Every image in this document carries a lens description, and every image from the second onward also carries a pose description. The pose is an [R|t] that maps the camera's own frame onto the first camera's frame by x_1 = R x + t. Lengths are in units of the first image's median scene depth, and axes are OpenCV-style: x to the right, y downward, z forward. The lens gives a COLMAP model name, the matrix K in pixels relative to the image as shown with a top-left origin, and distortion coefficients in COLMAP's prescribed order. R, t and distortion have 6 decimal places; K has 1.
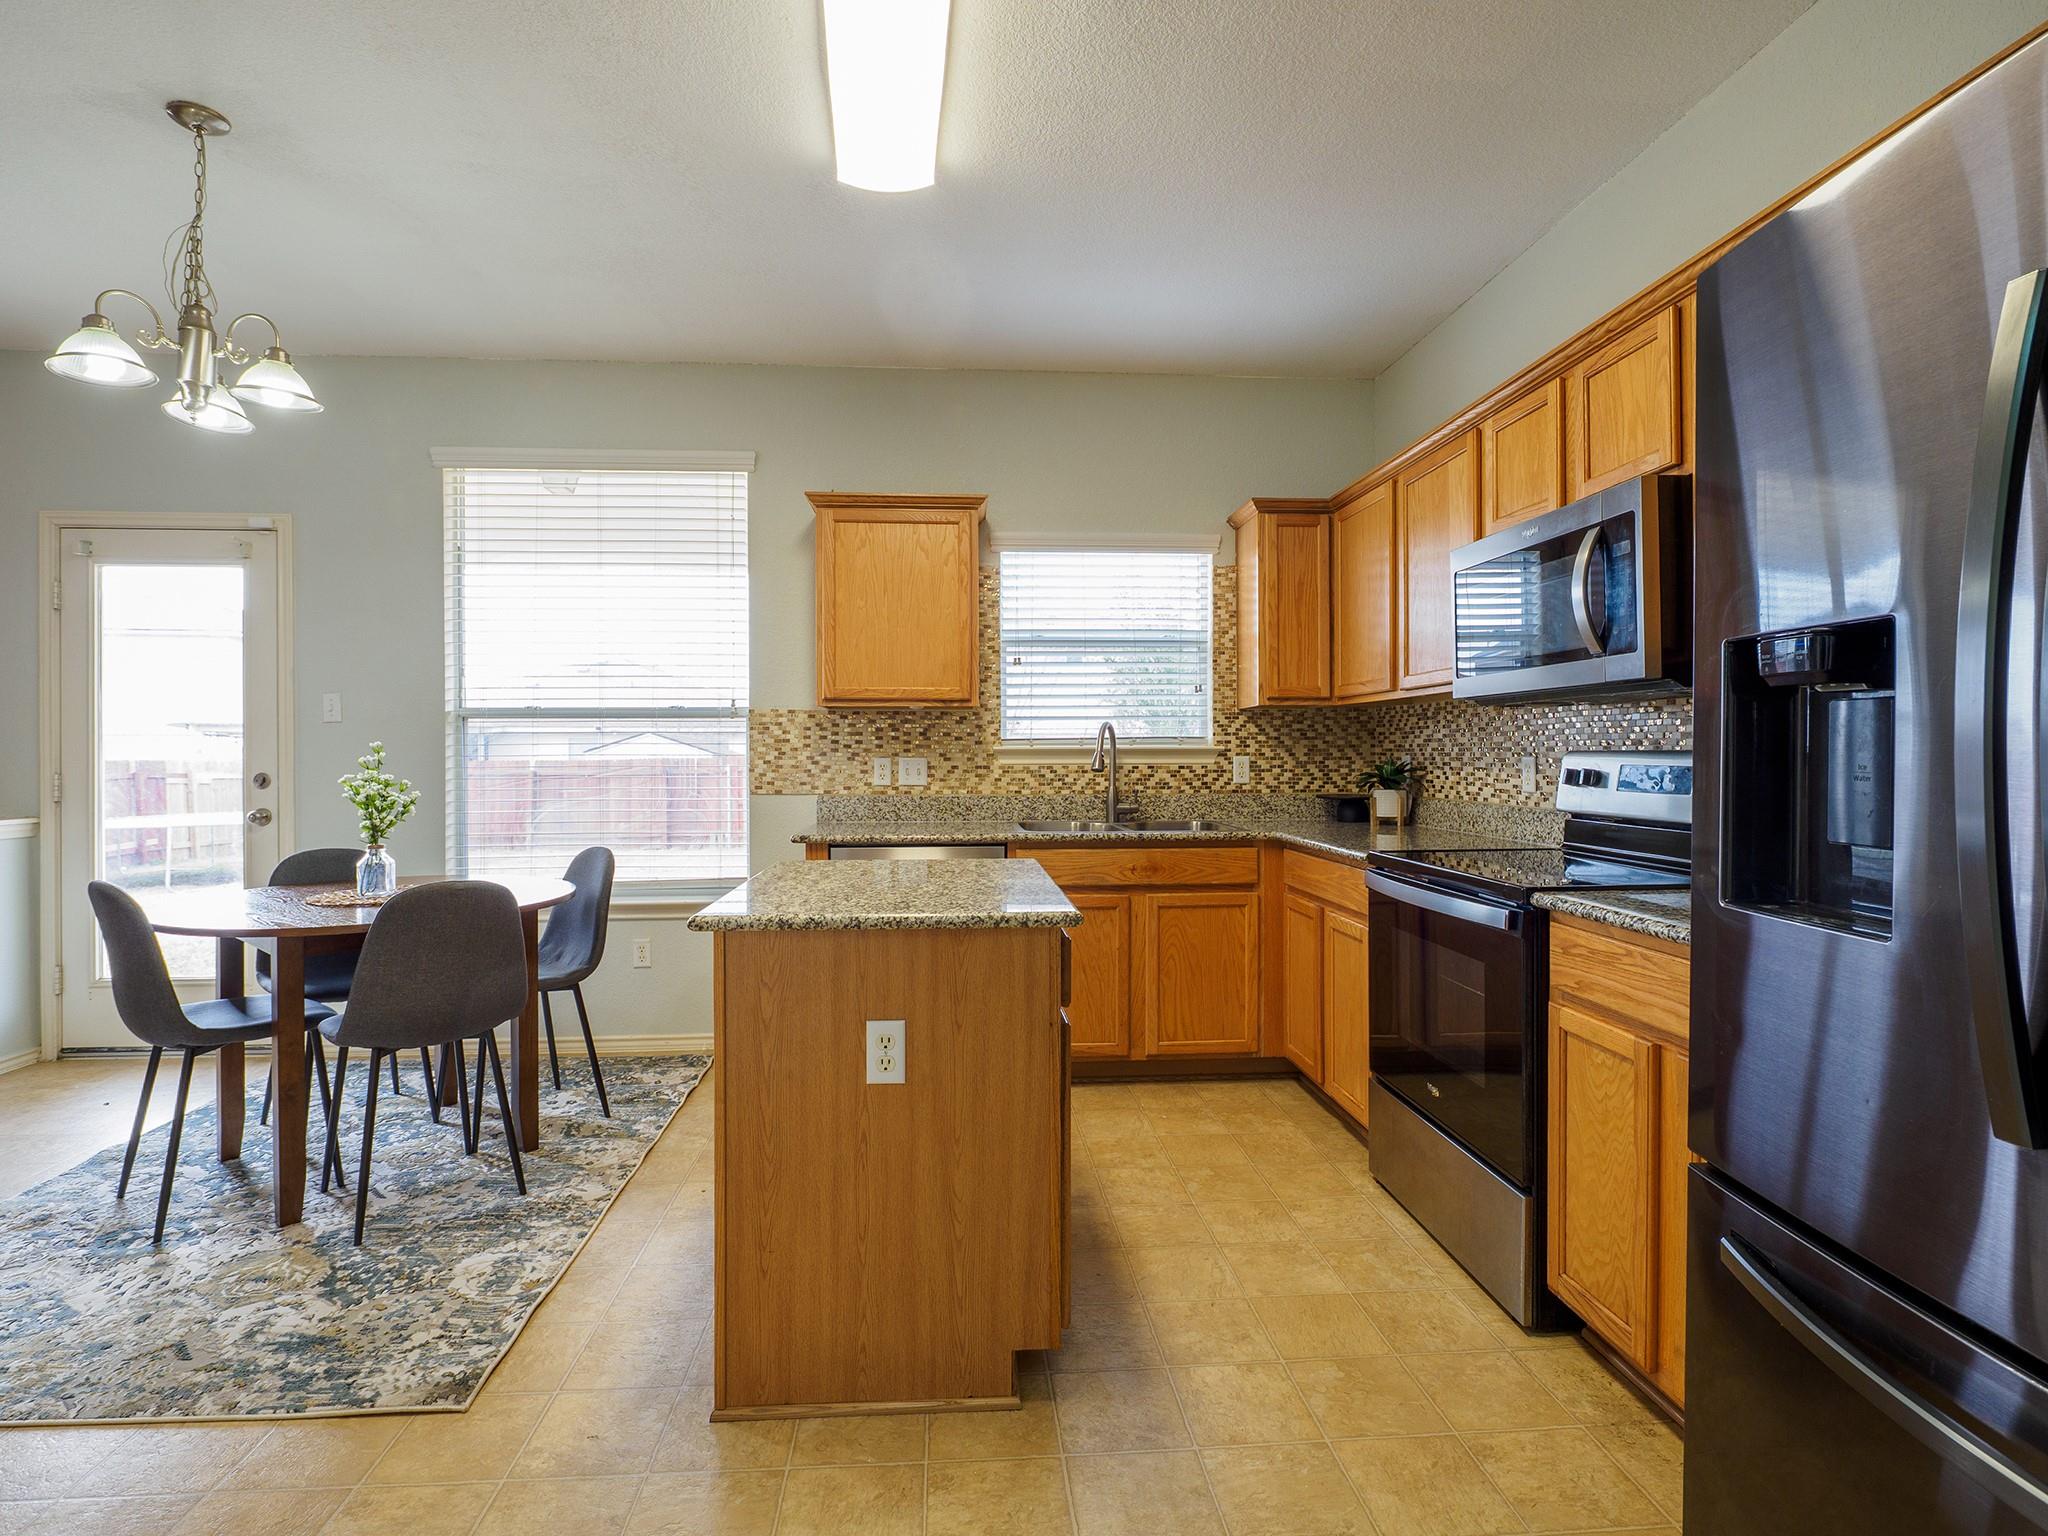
lens RADIAL K [[976.1, 0, 1010.1], [0, 976.1, 771.3], [0, 0, 1]] dist [-0.008738, -0.000792]
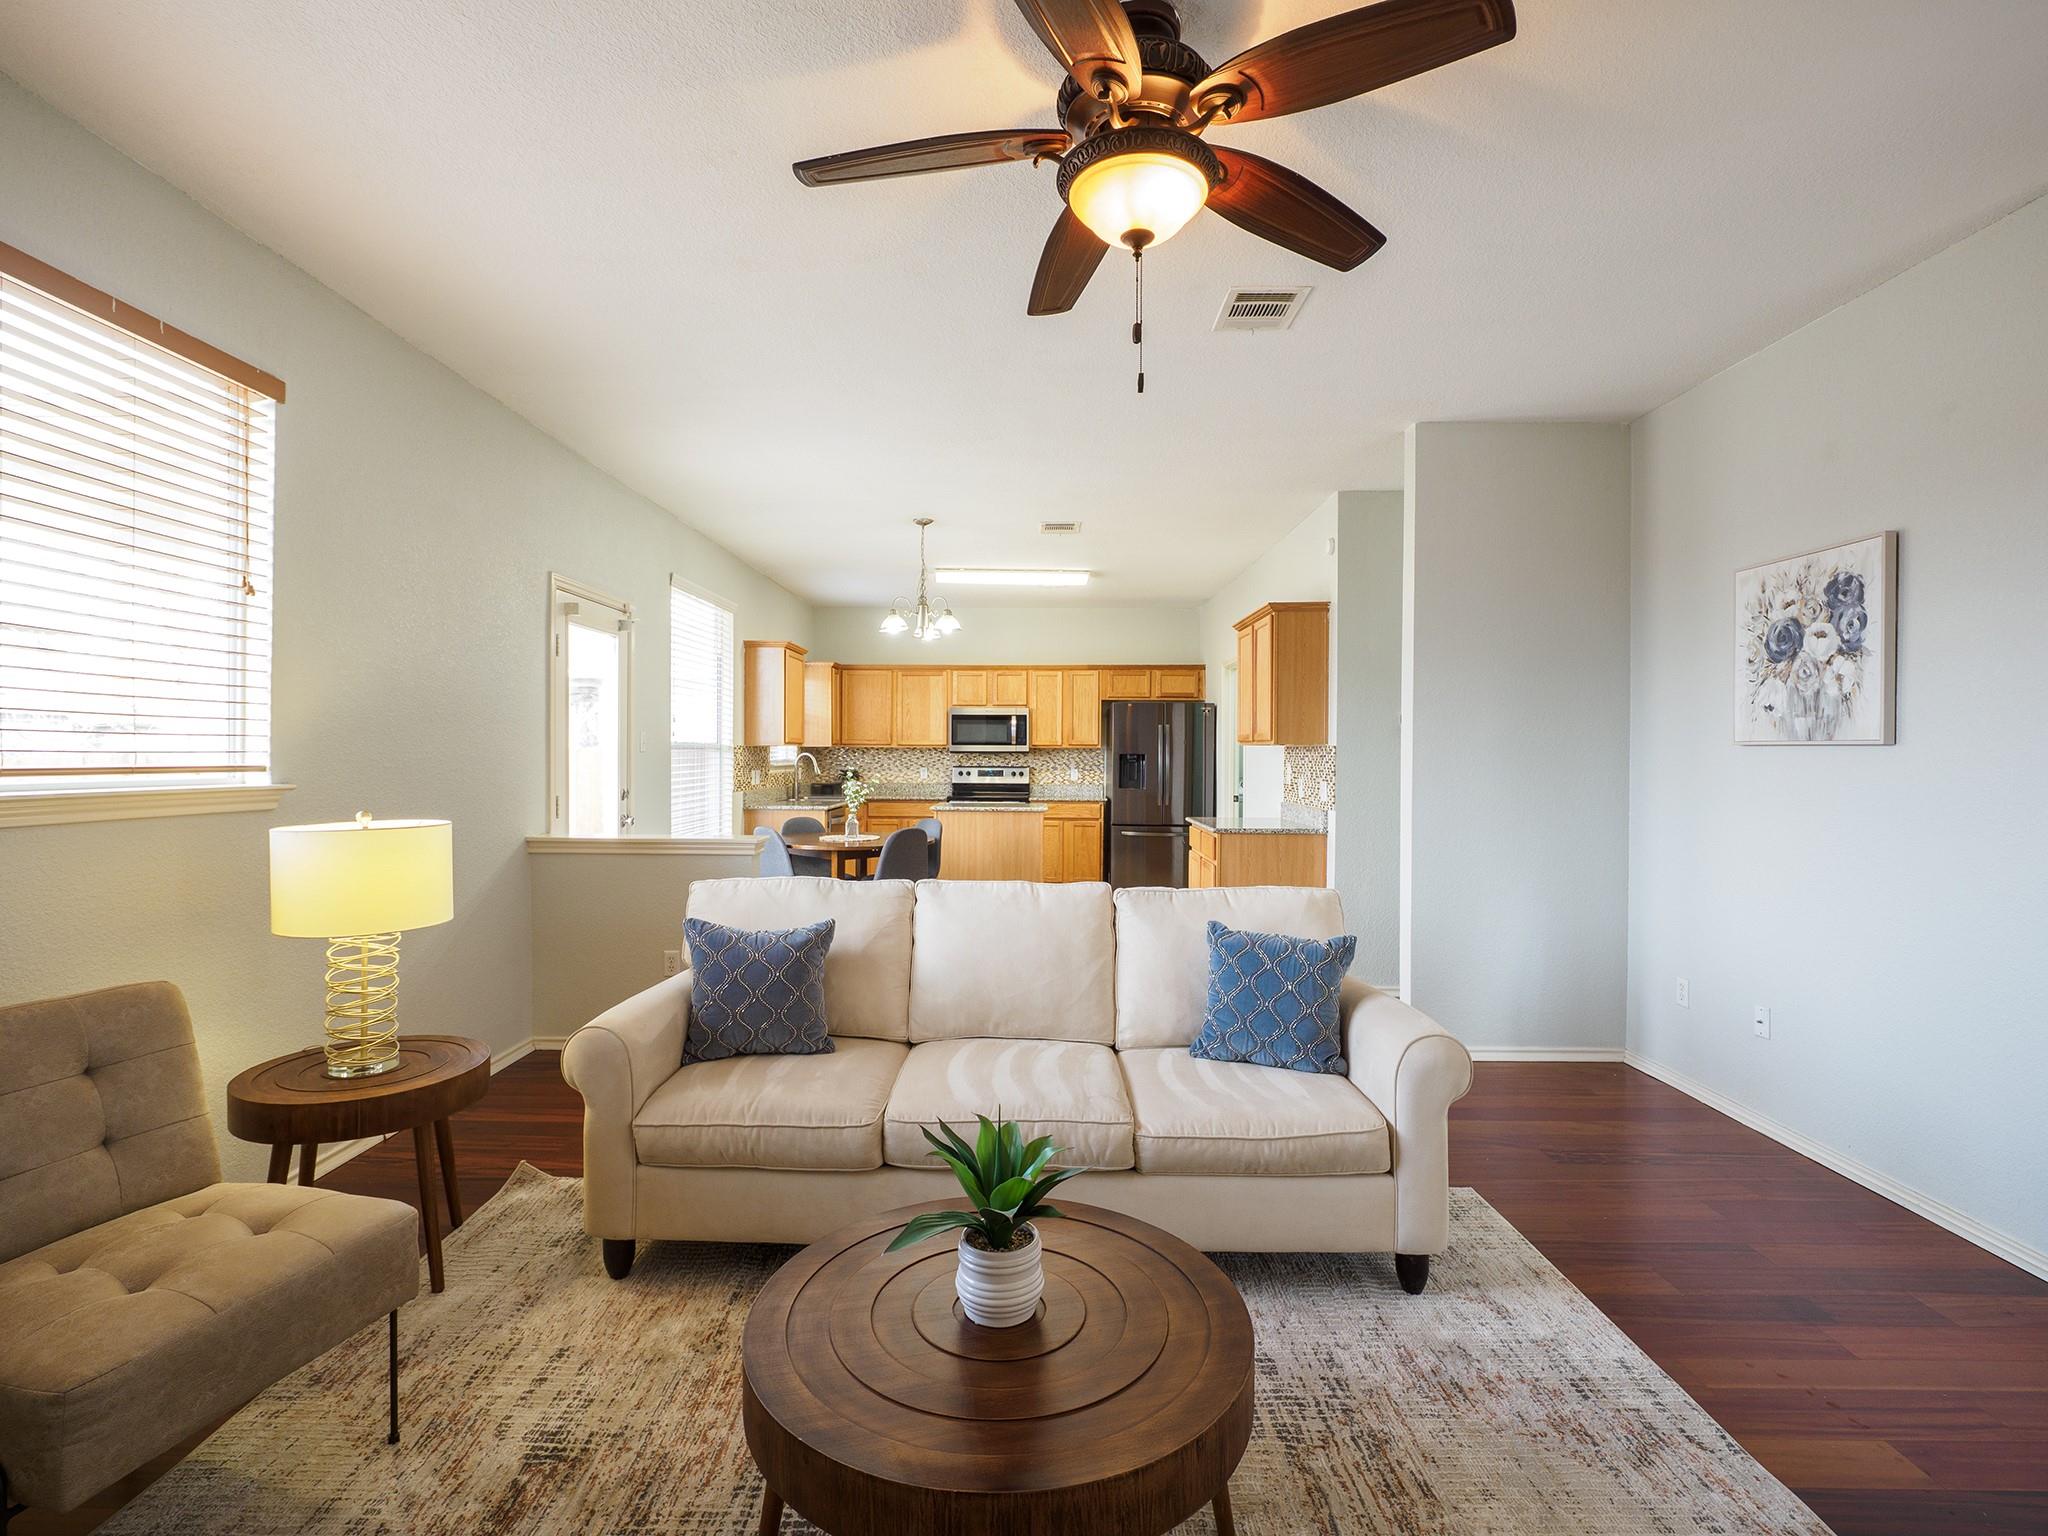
lens RADIAL K [[976.1, 0, 1014.0], [0, 976.1, 760.8], [0, 0, 1]] dist [-0.008738, -0.000792]
pose [[0.095533, -0.005162, 0.995413, -1.991022], [0.012940, 0.999908, 0.003943, -0.034829], [-0.995342, 0.012504, 0.095591, 0.306863]]
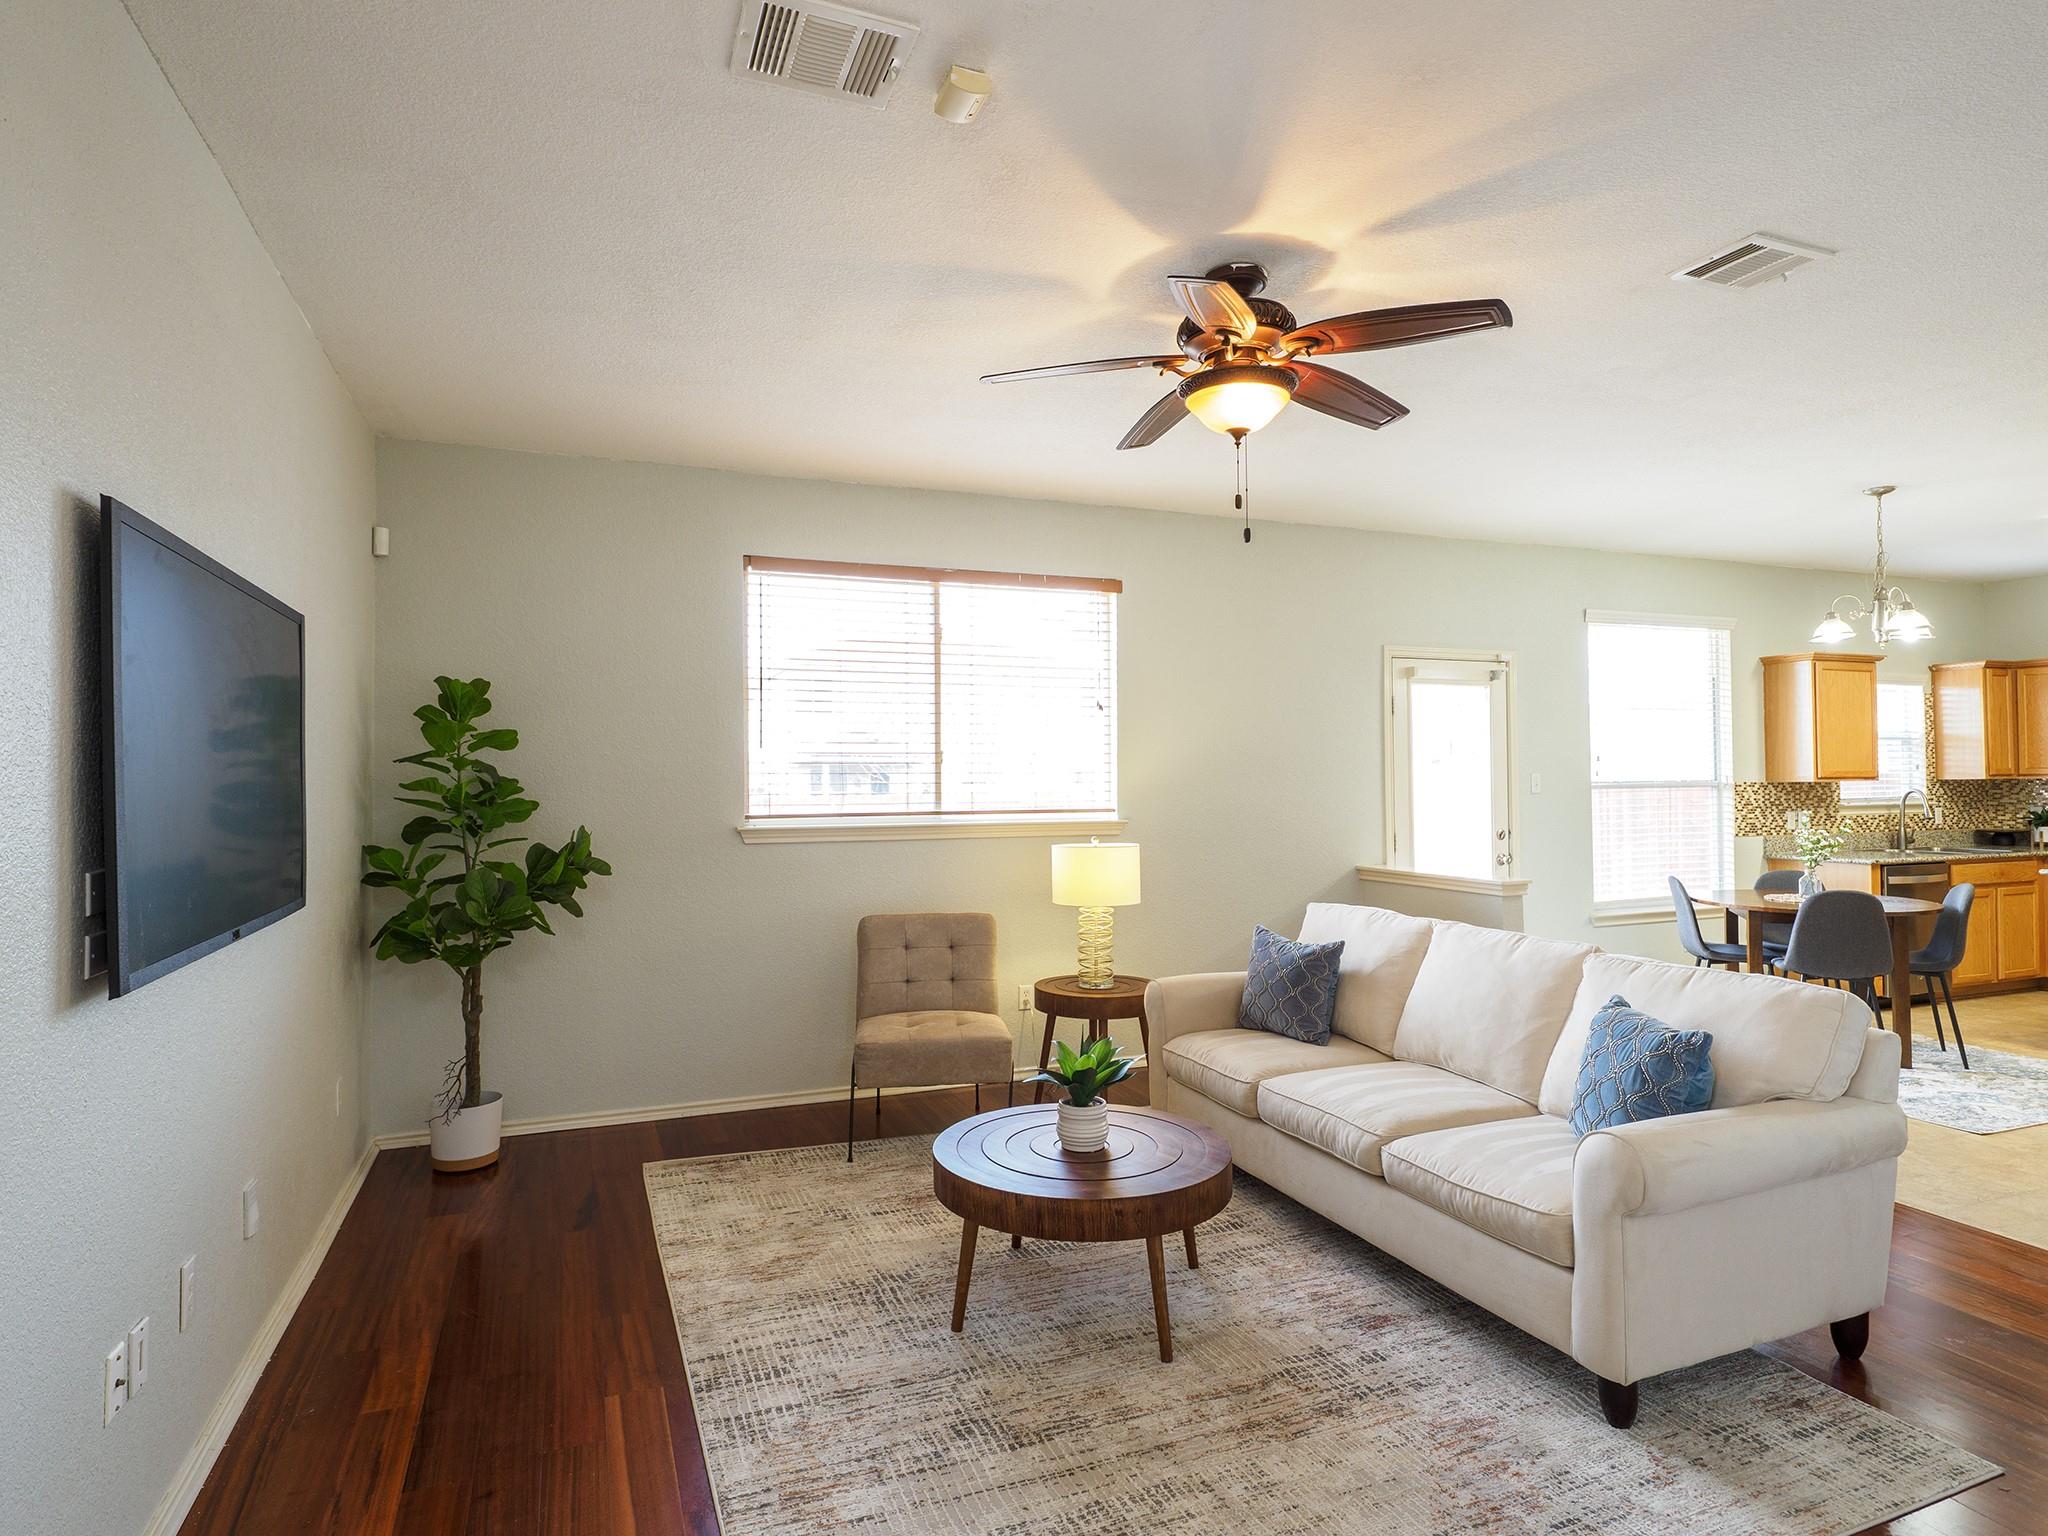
lens RADIAL K [[1125.5, 0, 1018.0], [0, 1125.5, 762.2], [0, 0, 1]] dist [-0.001407, 0.002118]
pose [[0.955383, -0.001192, 0.295368, -1.866932], [0.012094, 0.999311, -0.035084, -0.045800], [-0.295123, 0.037091, 0.954739, -0.373628]]
